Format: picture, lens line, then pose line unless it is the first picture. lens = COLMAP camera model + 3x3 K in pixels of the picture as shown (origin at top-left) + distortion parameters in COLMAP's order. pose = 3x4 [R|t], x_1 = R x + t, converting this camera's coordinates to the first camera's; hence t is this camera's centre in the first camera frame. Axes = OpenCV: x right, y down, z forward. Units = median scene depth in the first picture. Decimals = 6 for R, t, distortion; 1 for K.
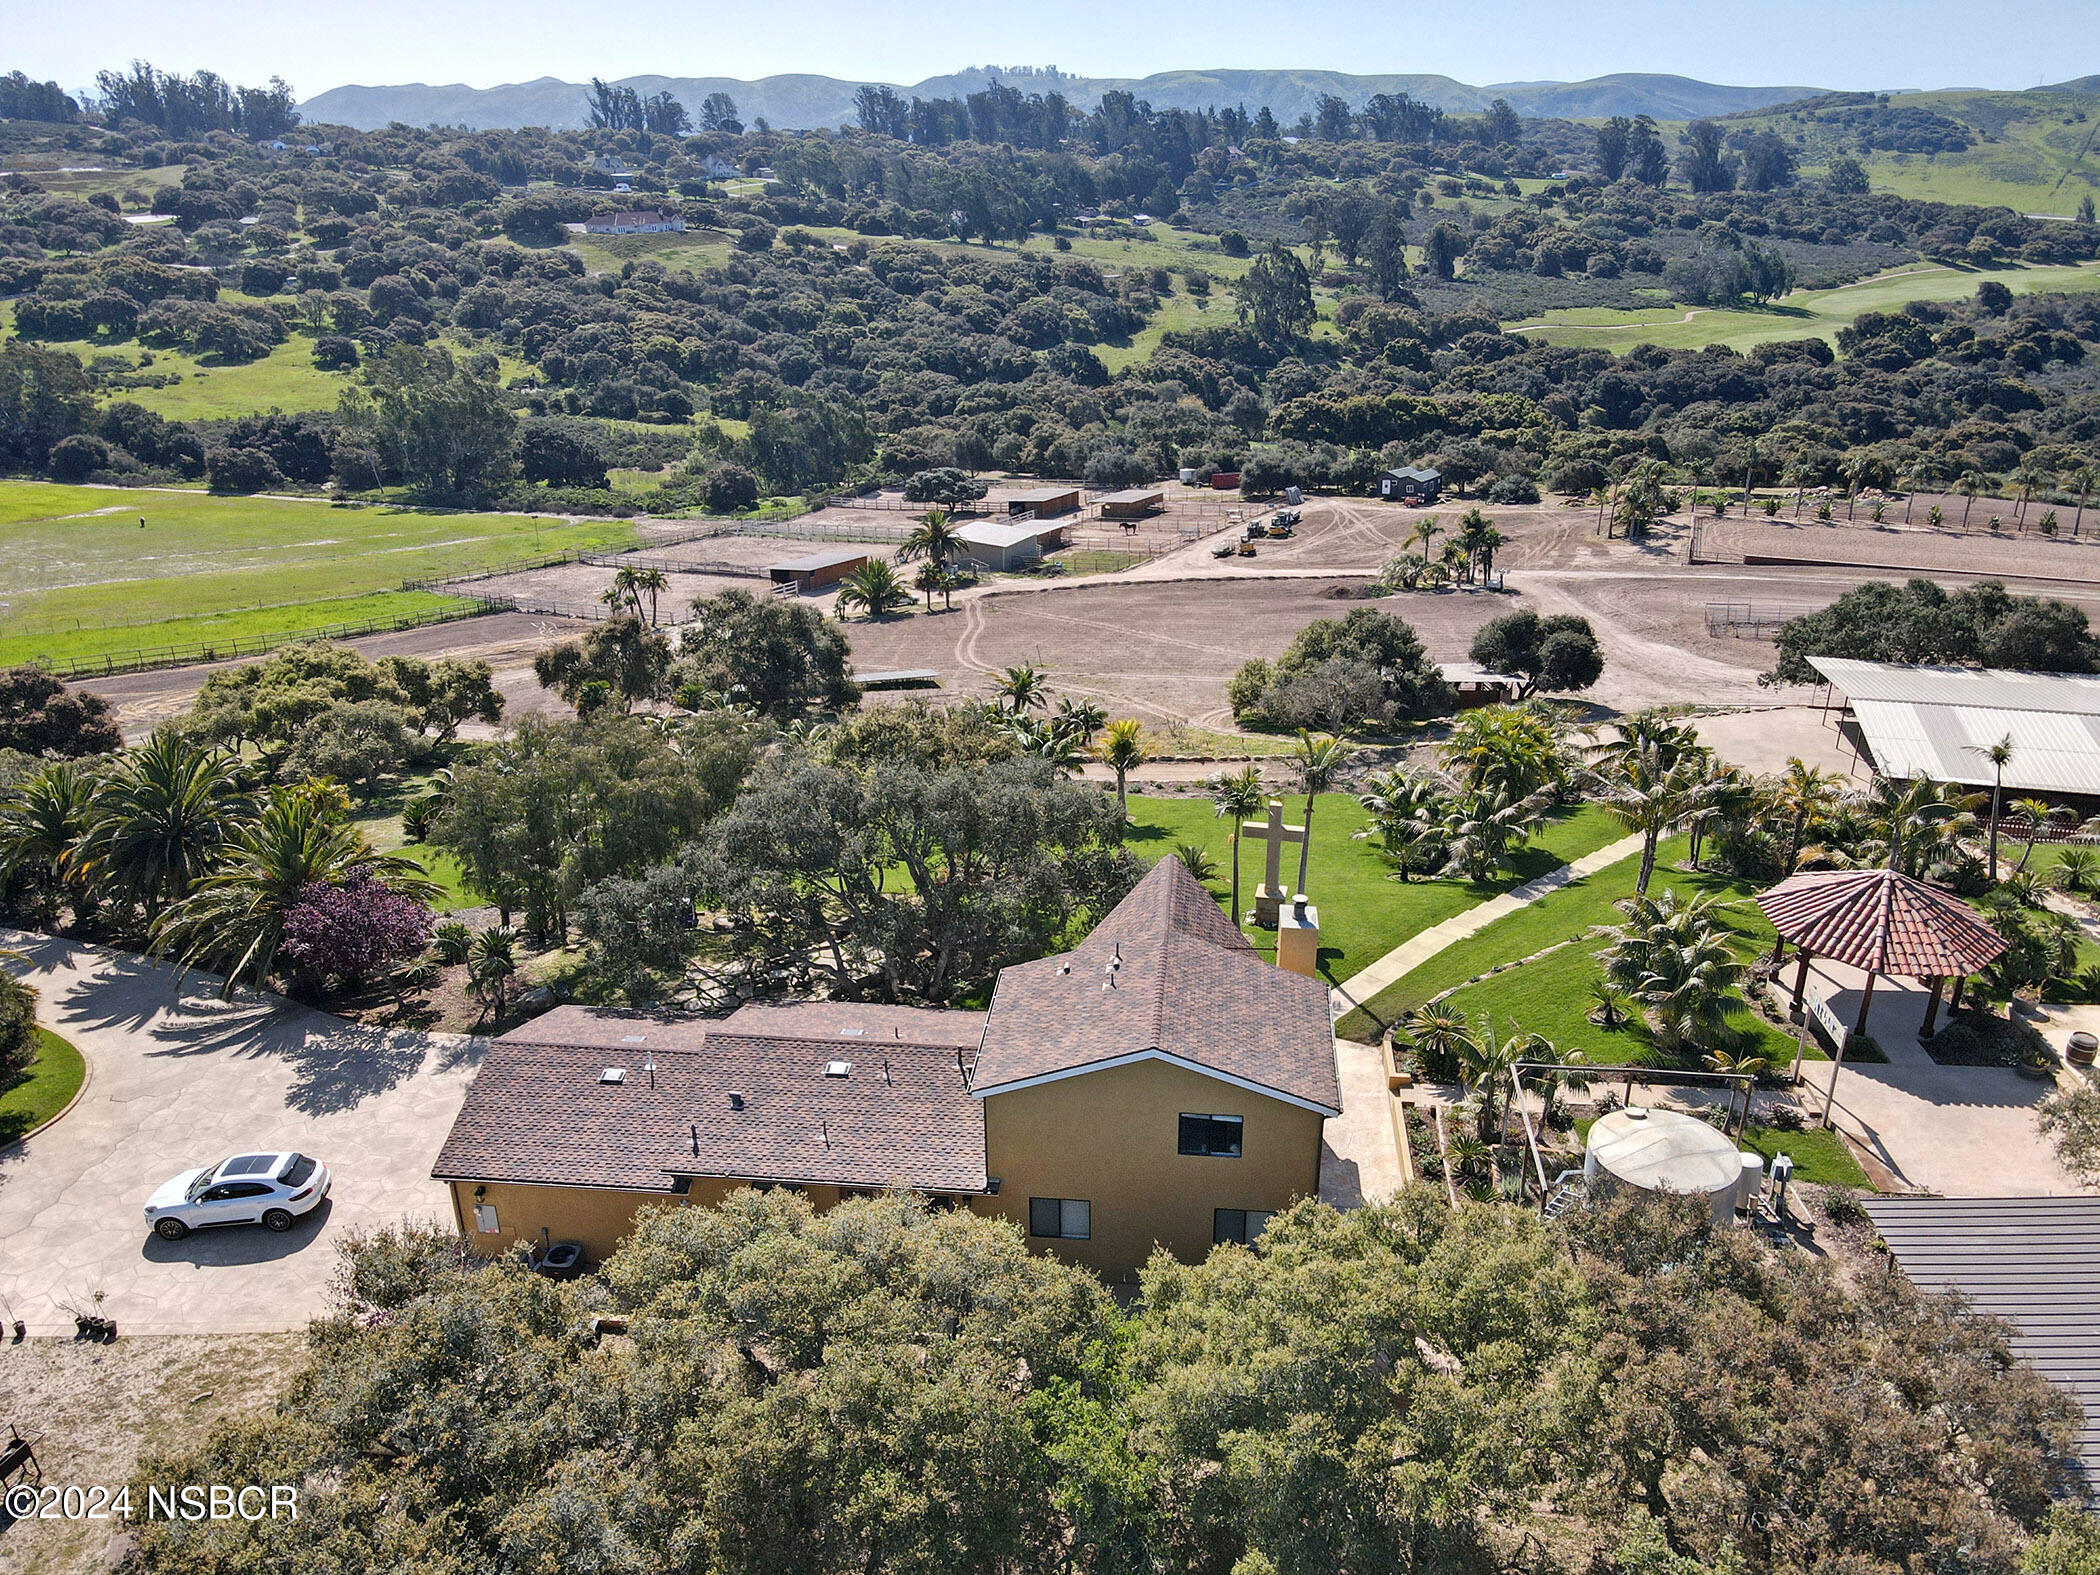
lens RADIAL K [[1547.8, 0, 1052.9], [0, 1547.8, 790.4], [0, 0, 1]] dist [0.024106, -0.007516]
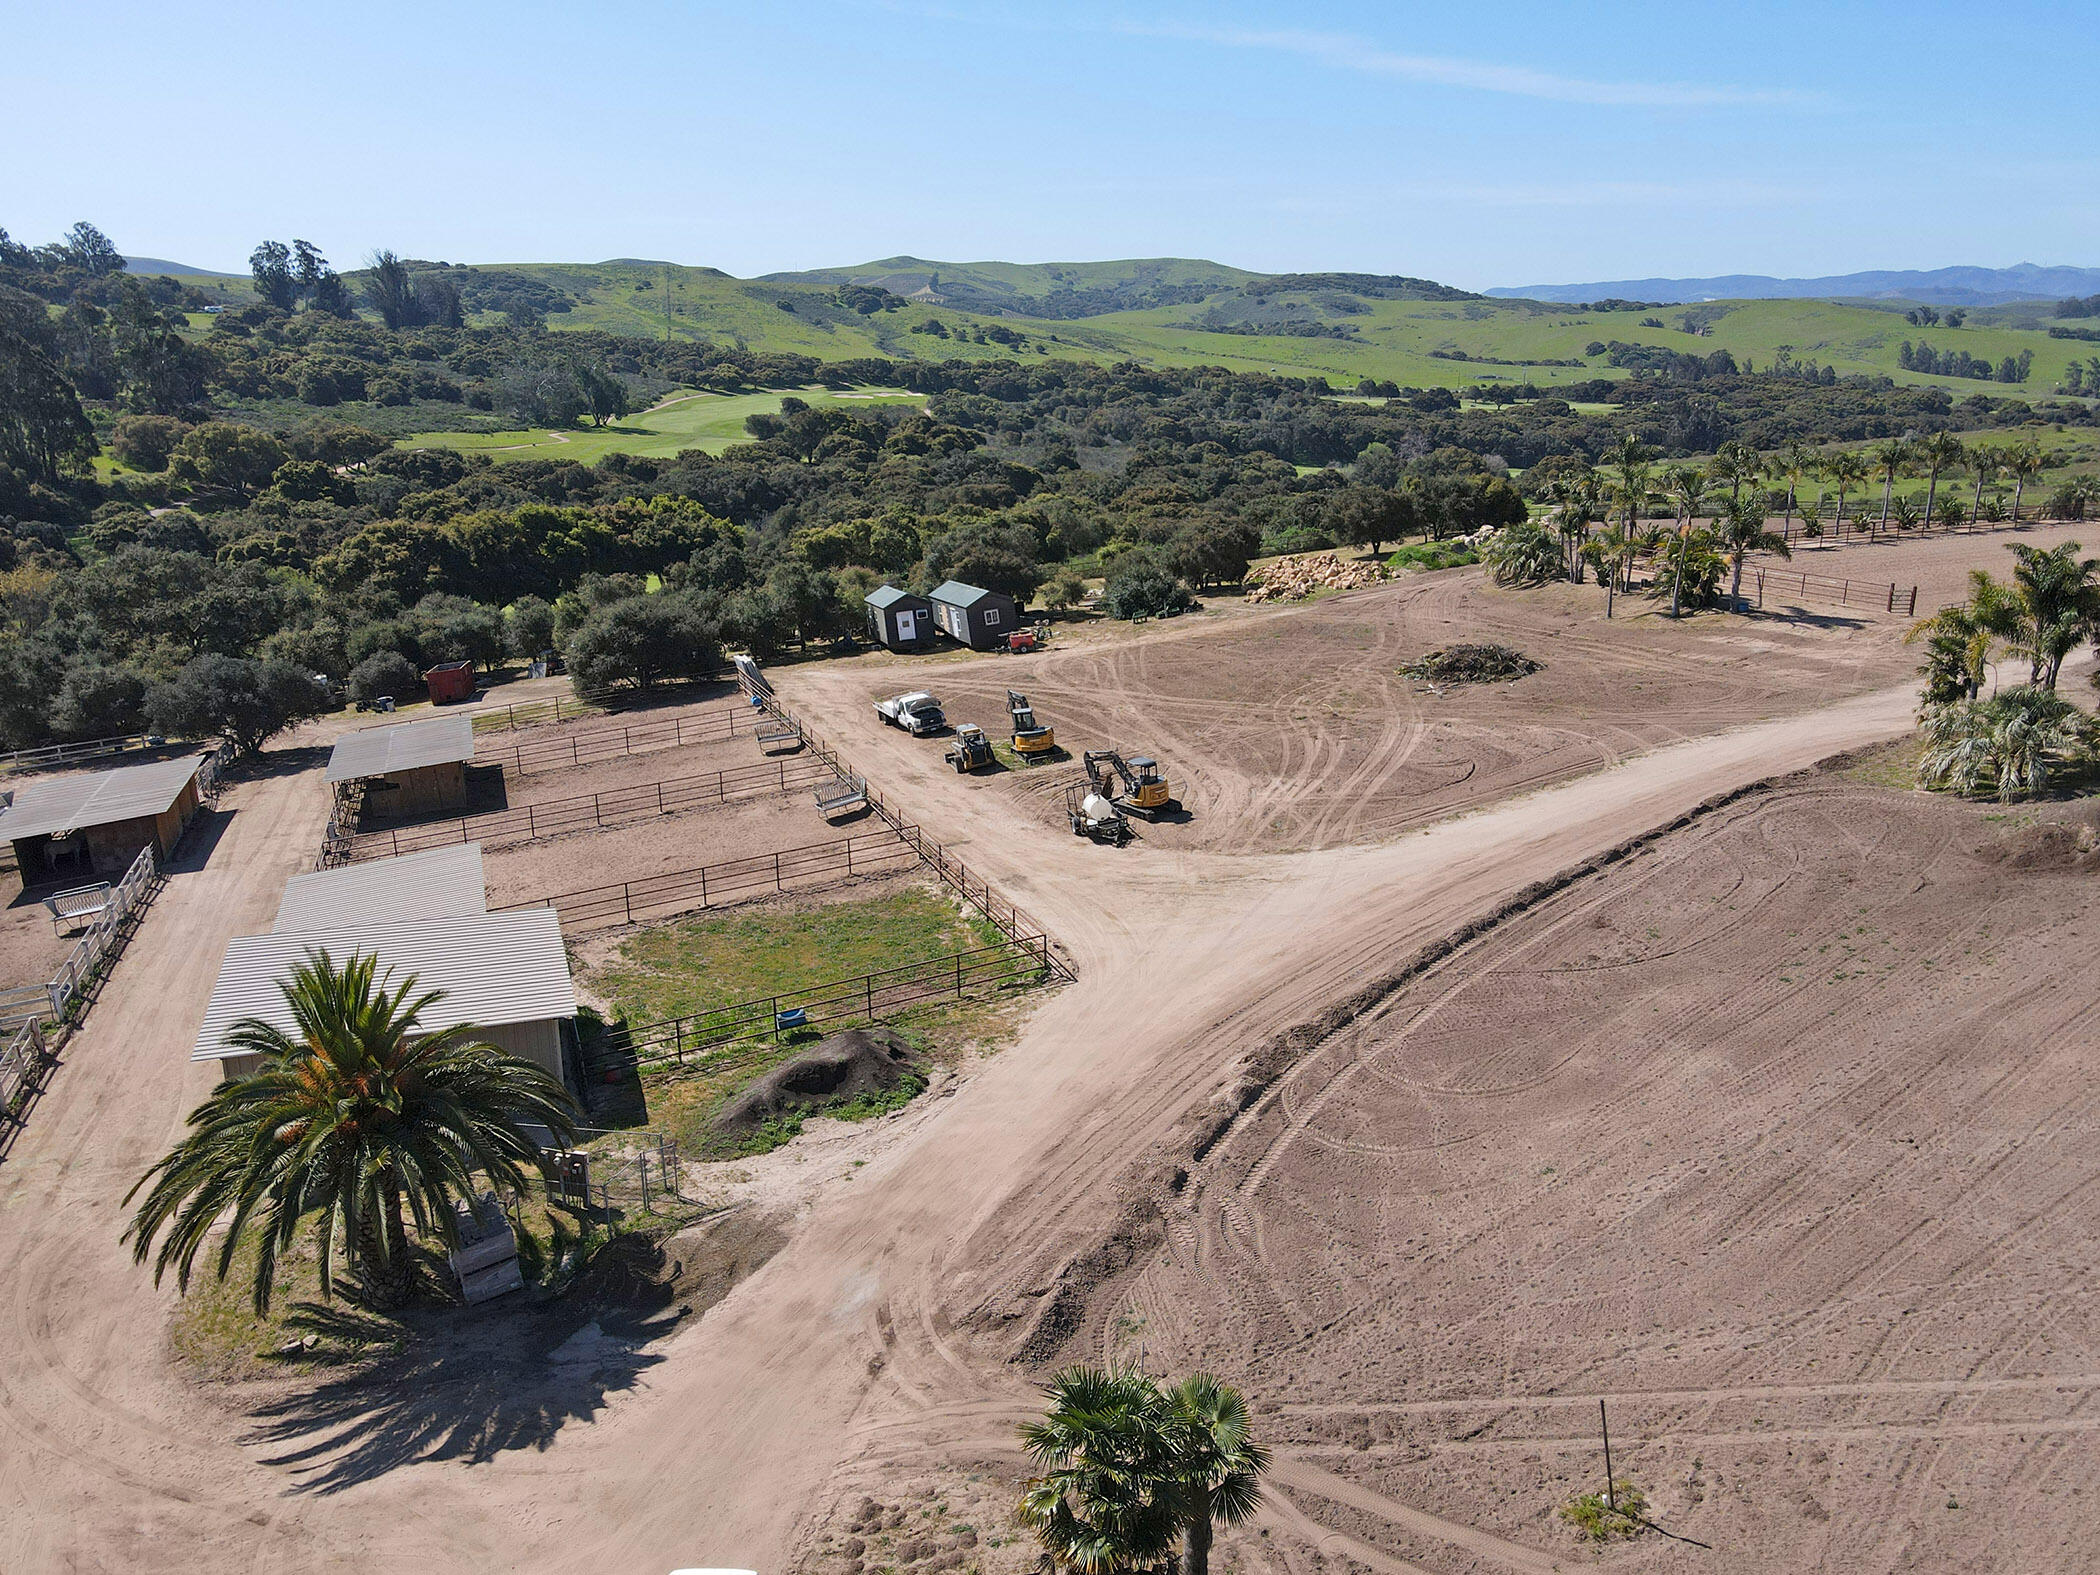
lens RADIAL K [[1547.8, 0, 1052.9], [0, 1547.8, 790.4], [0, 0, 1]] dist [0.024106, -0.007516]
pose [[0.650767, -0.212439, 0.728953, -0.065121], [0.293310, 0.955871, 0.016720, -0.077341], [-0.700337, 0.202929, 0.684360, 0.354997]]
